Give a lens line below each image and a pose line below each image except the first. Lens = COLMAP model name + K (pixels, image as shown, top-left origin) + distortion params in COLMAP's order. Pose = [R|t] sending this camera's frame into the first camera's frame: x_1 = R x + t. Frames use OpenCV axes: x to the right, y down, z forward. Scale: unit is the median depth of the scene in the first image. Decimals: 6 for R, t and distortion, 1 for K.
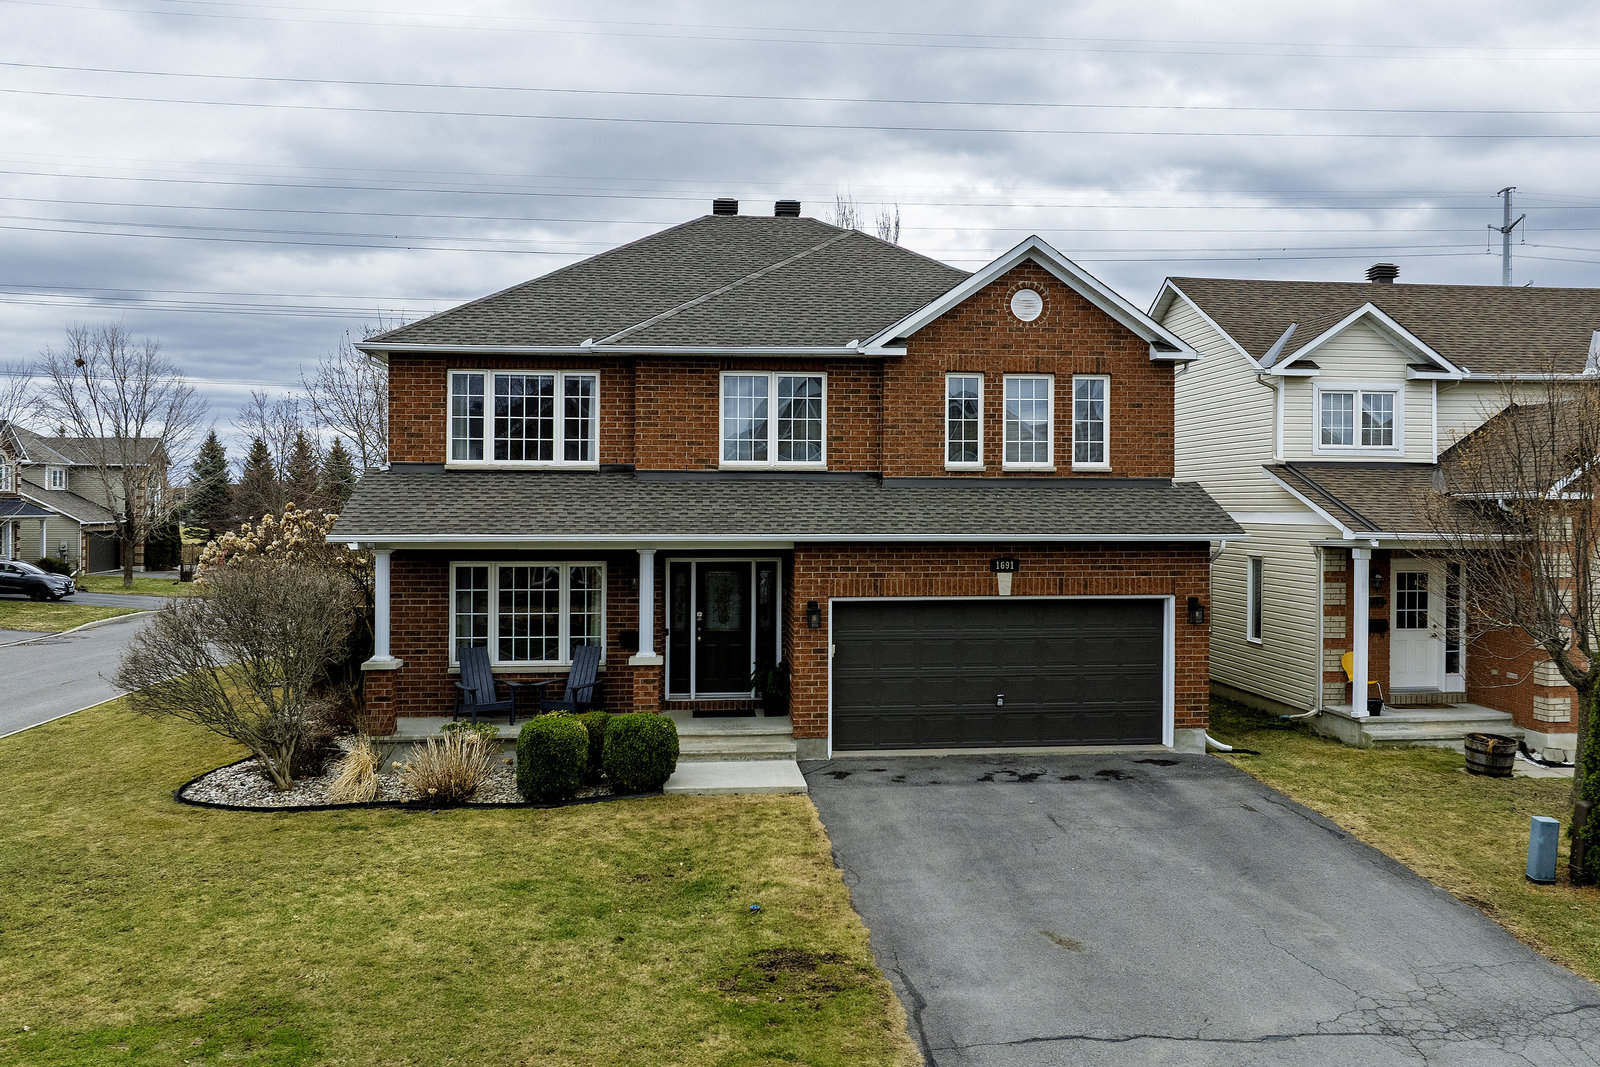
lens RADIAL K [[1363.8, 0, 886.7], [0, 1363.8, 513.9], [0, 0, 1]] dist [-0.016946, -0.007180]
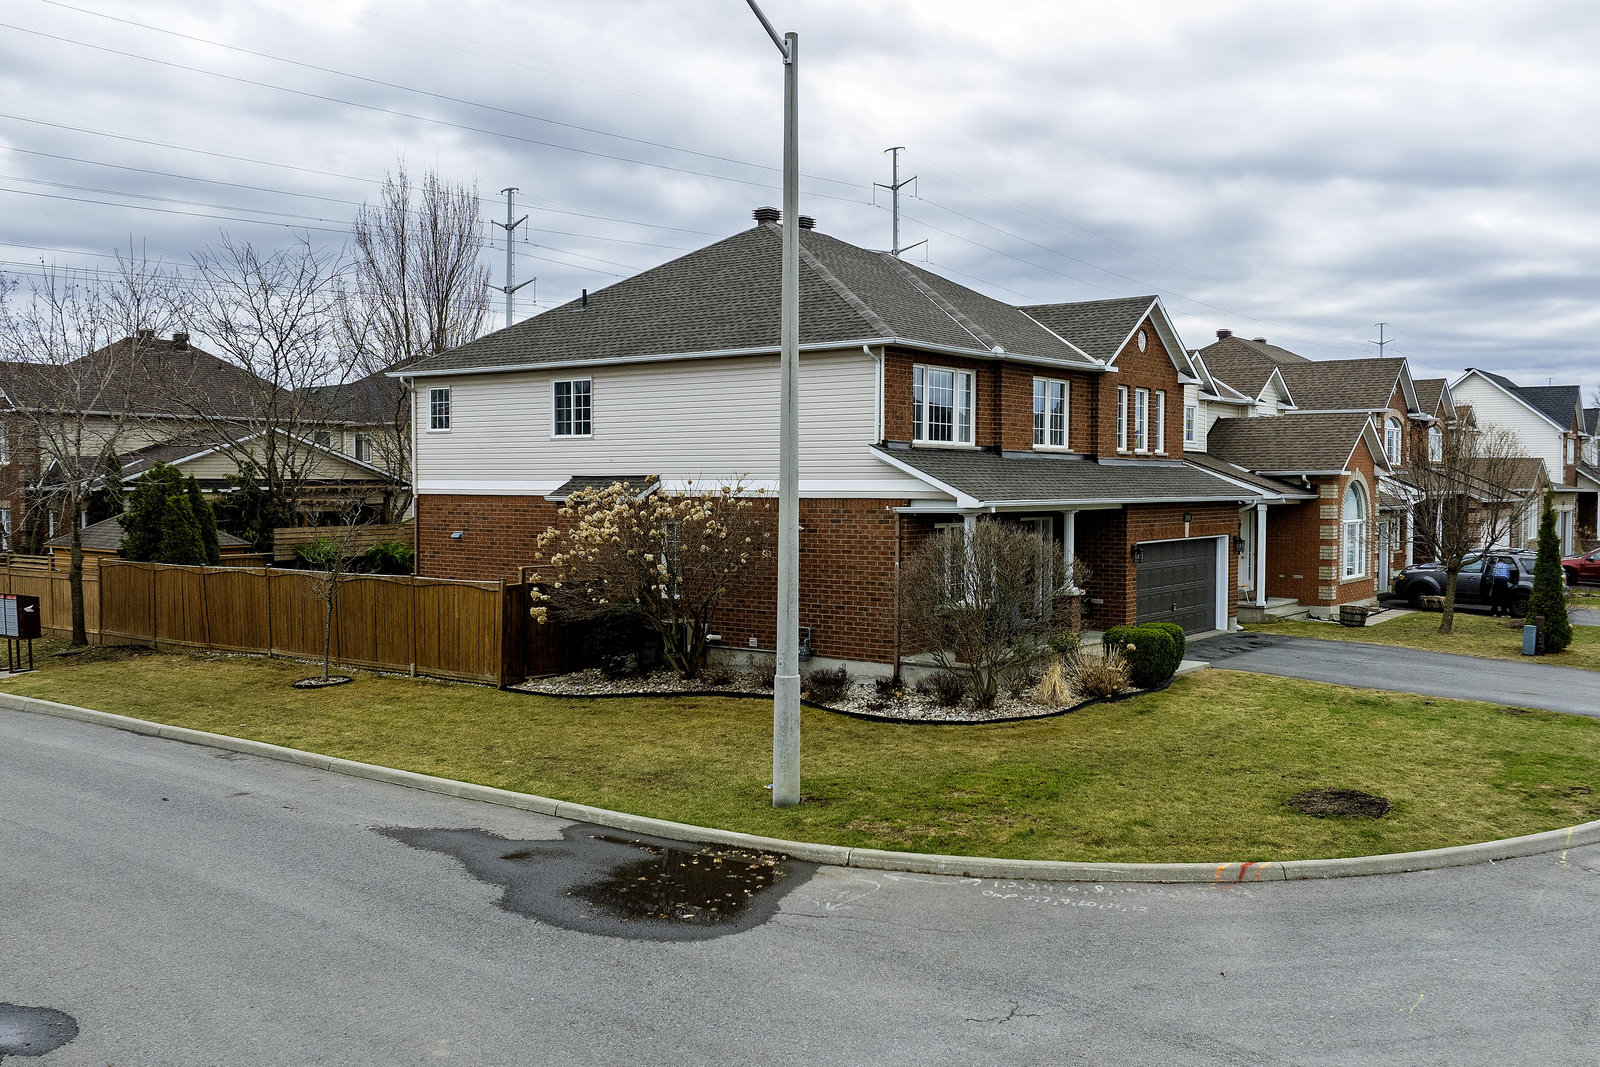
lens RADIAL K [[1376.2, 0, 904.3], [0, 1376.2, 531.3], [0, 0, 1]] dist [-0.017823, -0.017329]
pose [[0.681435, -0.027423, 0.731365, -1.196510], [0.006093, 0.999476, 0.031798, 0.002617], [-0.731853, -0.017212, 0.681245, 0.179279]]
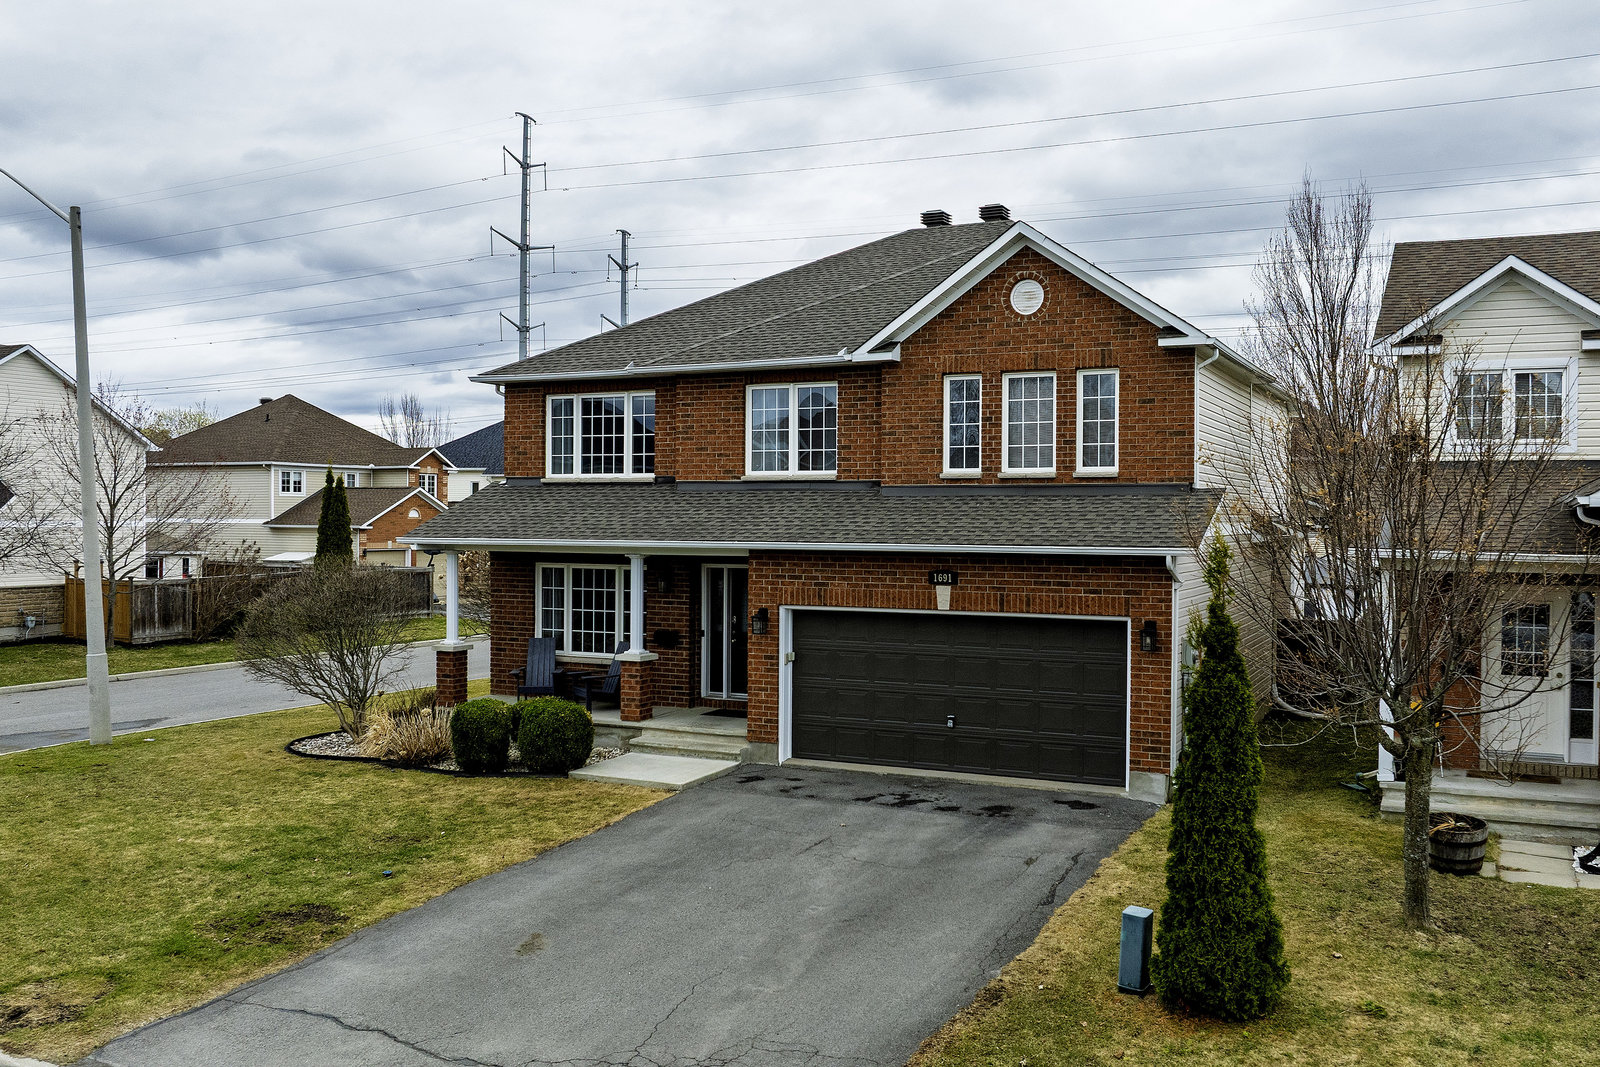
lens RADIAL K [[1376.2, 0, 904.3], [0, 1376.2, 531.3], [0, 0, 1]] dist [-0.017823, -0.017329]
pose [[0.848970, 0.007640, -0.528386, 0.541233], [-0.006389, 0.999971, 0.004194, 0.001729], [0.528402, -0.000185, 0.848994, 0.172701]]
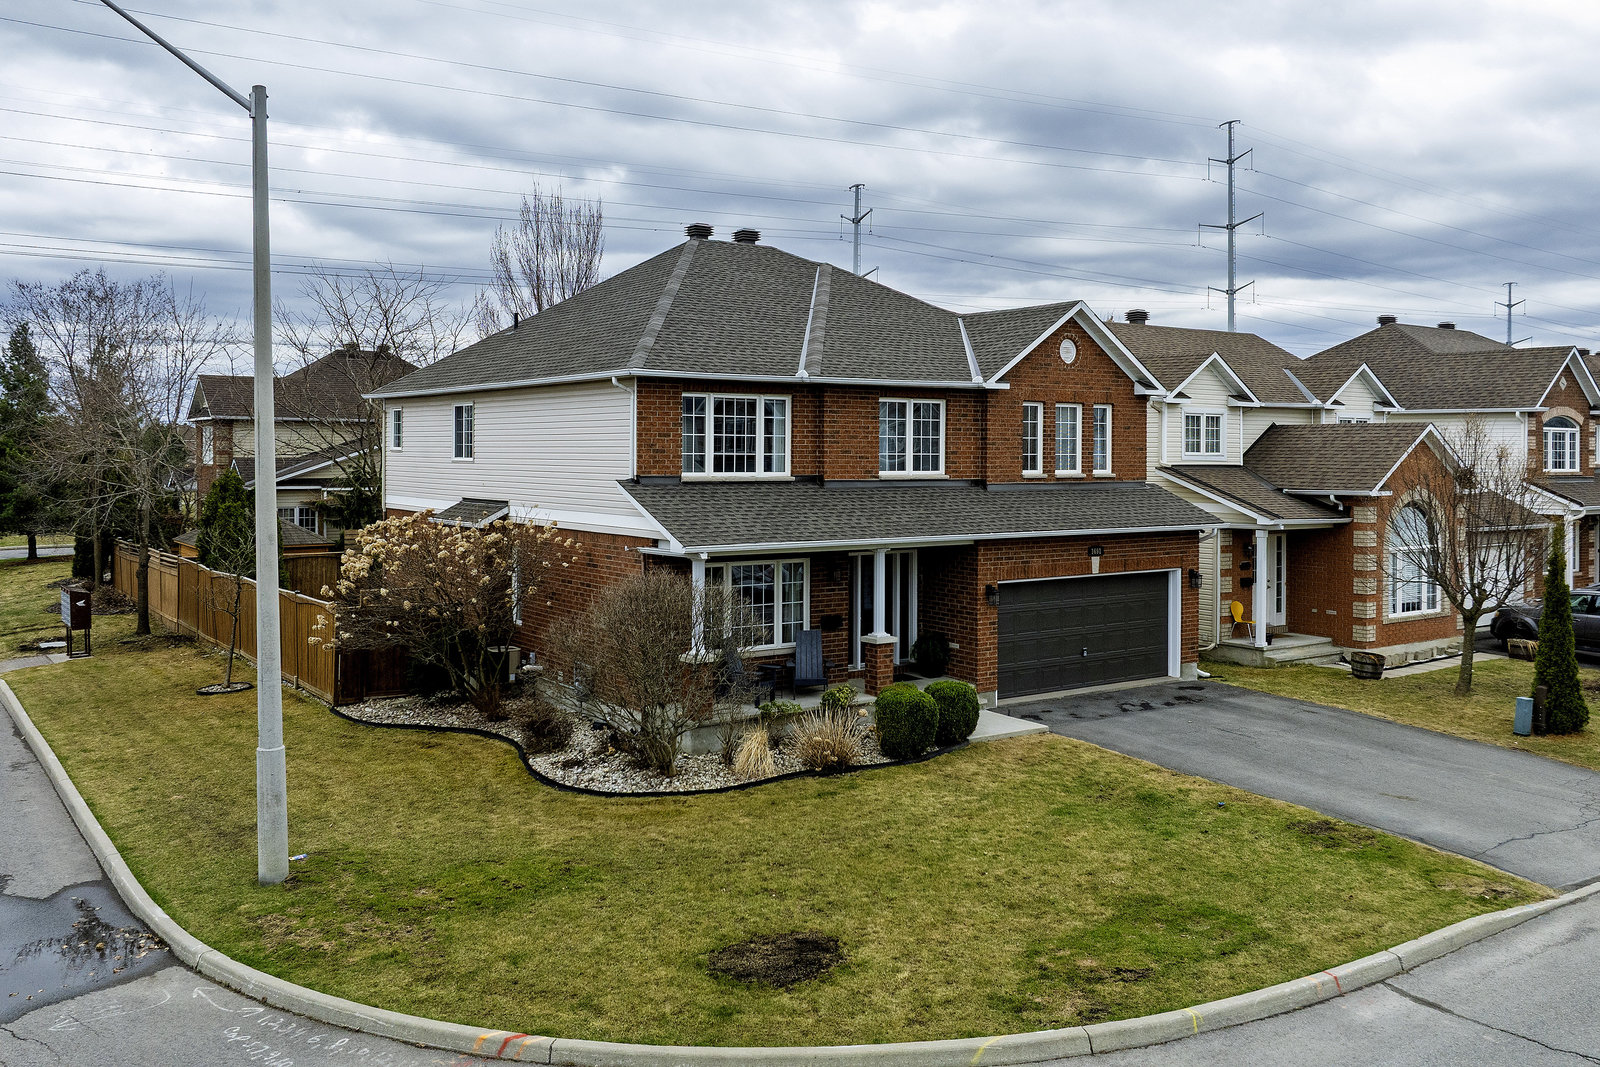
lens RADIAL K [[1340.4, 0, 872.3], [0, 1340.4, 452.9], [0, 0, 1]] dist [-0.009091, -0.011955]
pose [[0.876266, 0.002369, 0.481822, -0.710254], [0.000094, 0.999987, -0.005087, -0.049941], [-0.481828, 0.004502, 0.876254, -0.047296]]
